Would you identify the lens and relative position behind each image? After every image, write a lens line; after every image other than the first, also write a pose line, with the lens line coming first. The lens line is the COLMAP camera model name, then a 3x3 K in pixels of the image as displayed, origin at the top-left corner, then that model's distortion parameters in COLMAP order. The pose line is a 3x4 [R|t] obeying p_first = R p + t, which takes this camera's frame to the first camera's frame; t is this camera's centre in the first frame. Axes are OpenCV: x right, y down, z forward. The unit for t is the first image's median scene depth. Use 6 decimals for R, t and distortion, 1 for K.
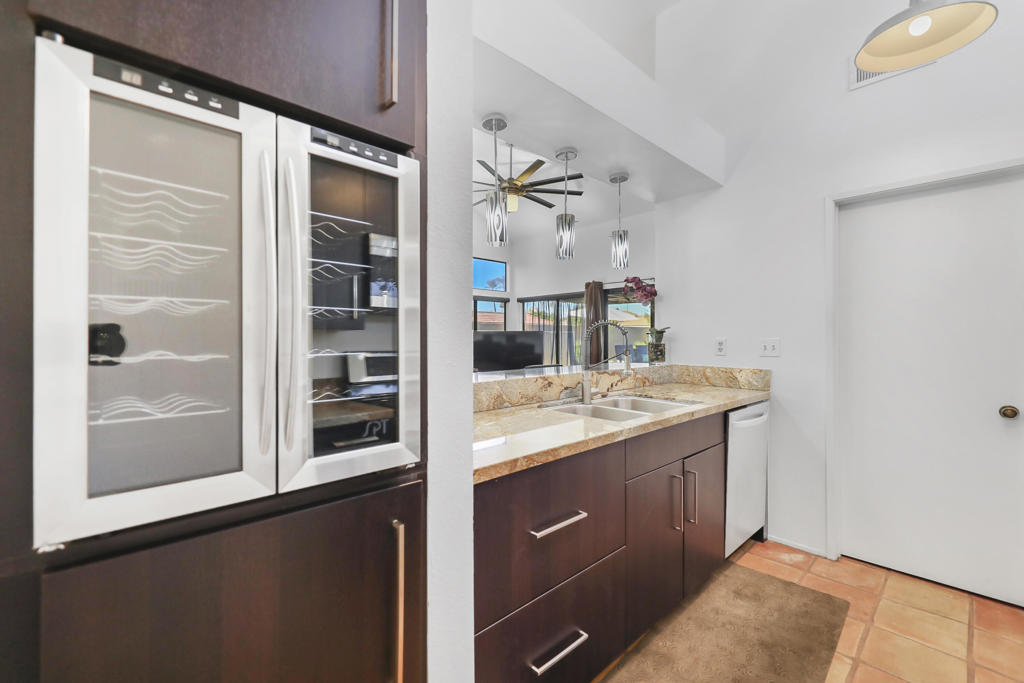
lens RADIAL K [[447.9, 0, 516.6], [0, 447.9, 343.5], [0, 0, 1]] dist [0.002508, 0.000722]
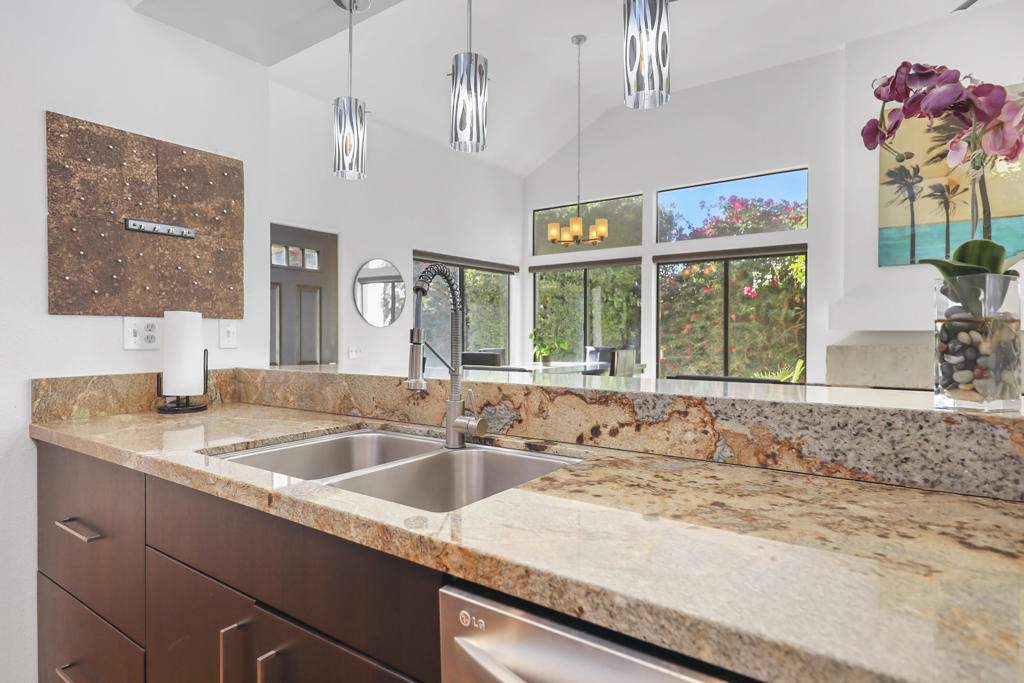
lens RADIAL K [[597.9, 0, 518.8], [0, 597.9, 326.5], [0, 0, 1]] dist [0.009523, 0.000125]
pose [[0.139670, -0.007668, -0.990168, 0.774340], [-0.018397, 0.999777, -0.010337, 0.015452], [0.990027, 0.019660, 0.139498, 0.966267]]
